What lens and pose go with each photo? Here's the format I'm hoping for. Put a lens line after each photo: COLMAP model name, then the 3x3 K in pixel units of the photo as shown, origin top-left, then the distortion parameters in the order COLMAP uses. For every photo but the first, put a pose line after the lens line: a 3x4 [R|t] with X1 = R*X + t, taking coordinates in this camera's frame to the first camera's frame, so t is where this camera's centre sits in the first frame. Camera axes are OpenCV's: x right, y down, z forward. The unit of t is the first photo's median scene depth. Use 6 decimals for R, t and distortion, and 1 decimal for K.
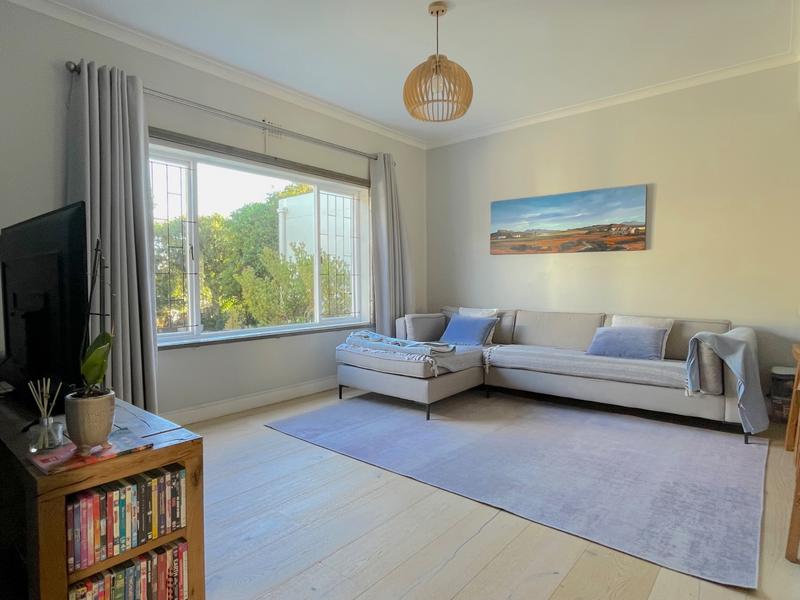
lens RADIAL K [[447.0, 0, 398.6], [0, 447.0, 295.2], [0, 0, 1]] dist [-0.003406, -0.000021]
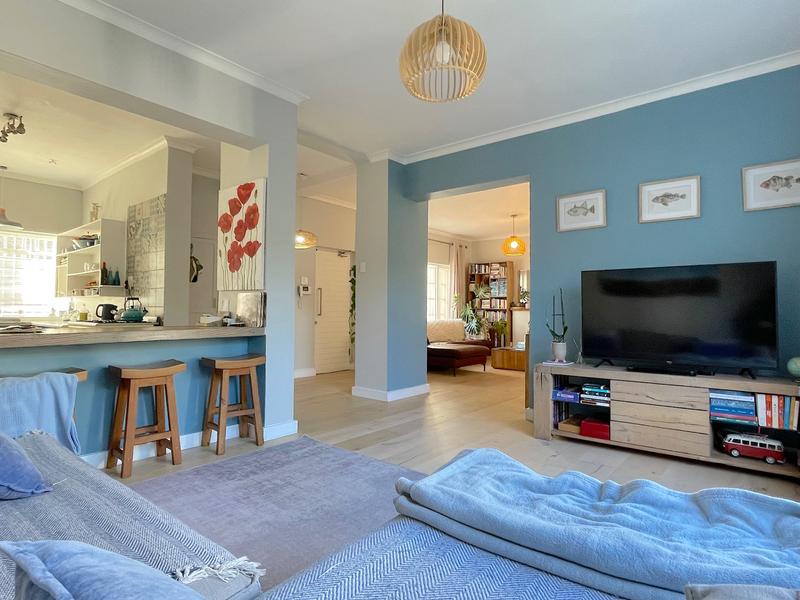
lens RADIAL K [[447.0, 0, 398.6], [0, 447.0, 295.2], [0, 0, 1]] dist [-0.003406, -0.000021]
pose [[-0.999984, 0.001160, -0.005510, 0.119133], [0.001177, 0.999995, -0.003094, -0.025108], [0.005507, -0.003101, -0.999980, 1.256466]]
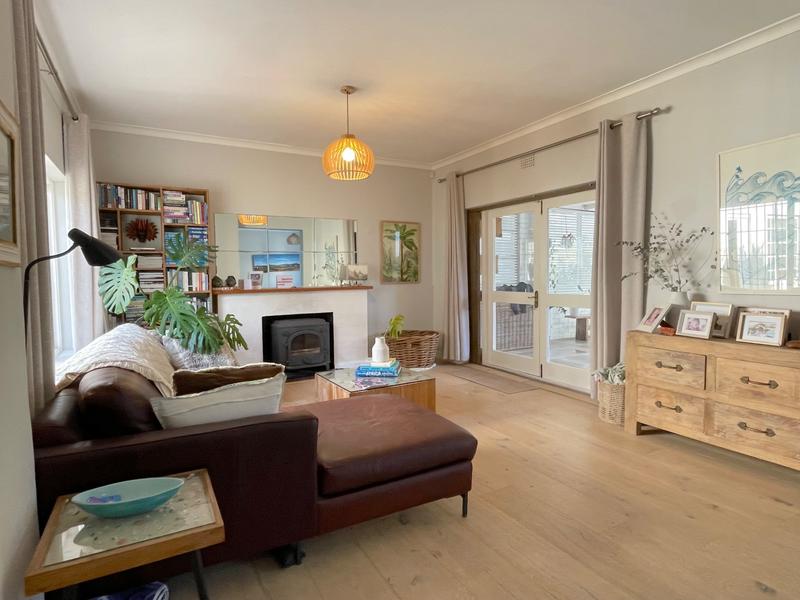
lens RADIAL K [[447.0, 0, 398.6], [0, 447.0, 295.2], [0, 0, 1]] dist [-0.003406, -0.000021]
pose [[-0.347590, 0.059332, -0.935767, 0.435911], [-0.012685, 0.997607, 0.067965, -0.033448], [0.937561, 0.035494, -0.346006, -0.343128]]
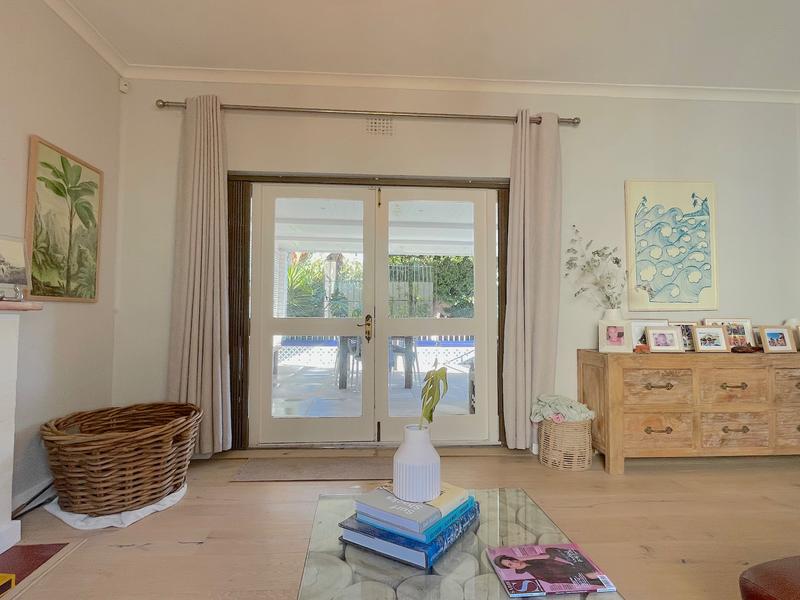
lens RADIAL K [[447.0, 0, 398.6], [0, 447.0, 295.2], [0, 0, 1]] dist [-0.003406, -0.000021]
pose [[0.704032, -0.014057, -0.710029, -0.222882], [-0.033927, 0.997997, -0.053399, 0.041226], [0.709358, 0.061684, 0.702145, -0.986861]]
